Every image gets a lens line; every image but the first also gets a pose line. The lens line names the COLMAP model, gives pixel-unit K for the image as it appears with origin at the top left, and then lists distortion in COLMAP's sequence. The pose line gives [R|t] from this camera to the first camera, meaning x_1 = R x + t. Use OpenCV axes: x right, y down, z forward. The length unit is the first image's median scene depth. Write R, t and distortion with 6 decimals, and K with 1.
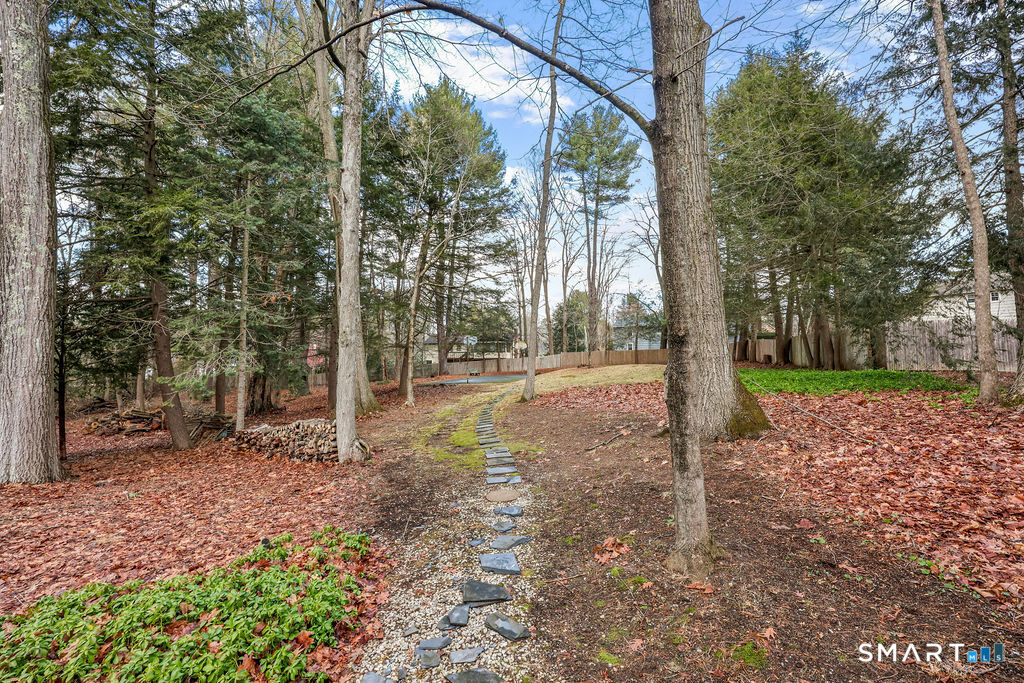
lens RADIAL K [[413.4, 0, 514.9], [0, 413.4, 342.6], [0, 0, 1]] dist [0.000291, 0.000091]
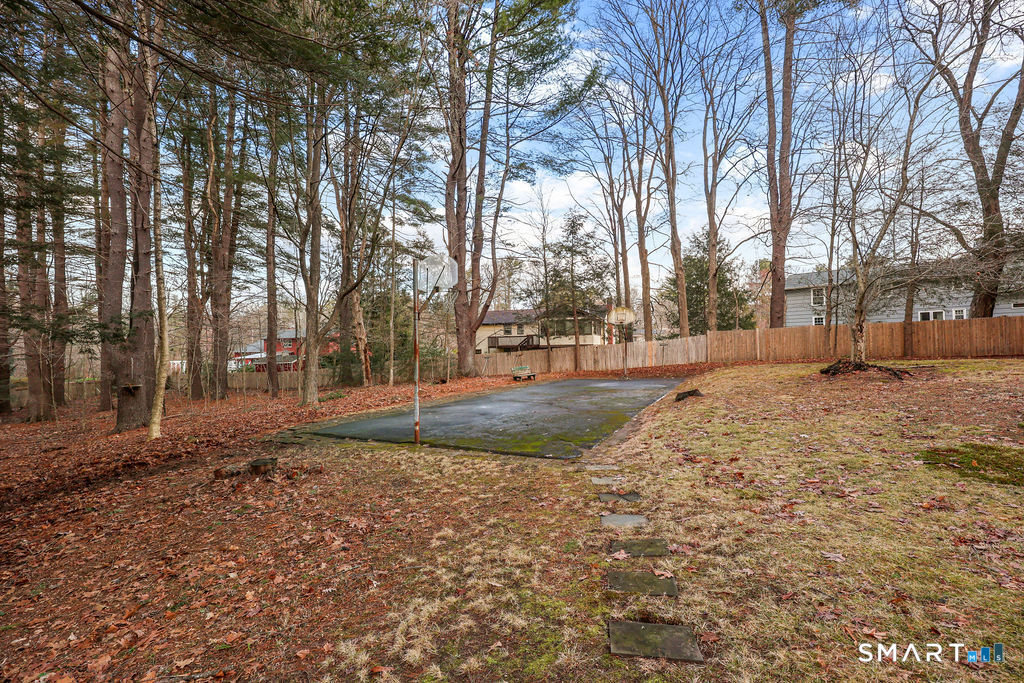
lens RADIAL K [[413.4, 0, 514.9], [0, 413.4, 342.6], [0, 0, 1]] dist [0.000291, 0.000091]
pose [[0.971317, -0.009624, -0.237592, 0.010487], [0.016988, 0.999436, 0.028964, 0.017924], [0.237179, -0.032169, 0.970933, 0.460307]]
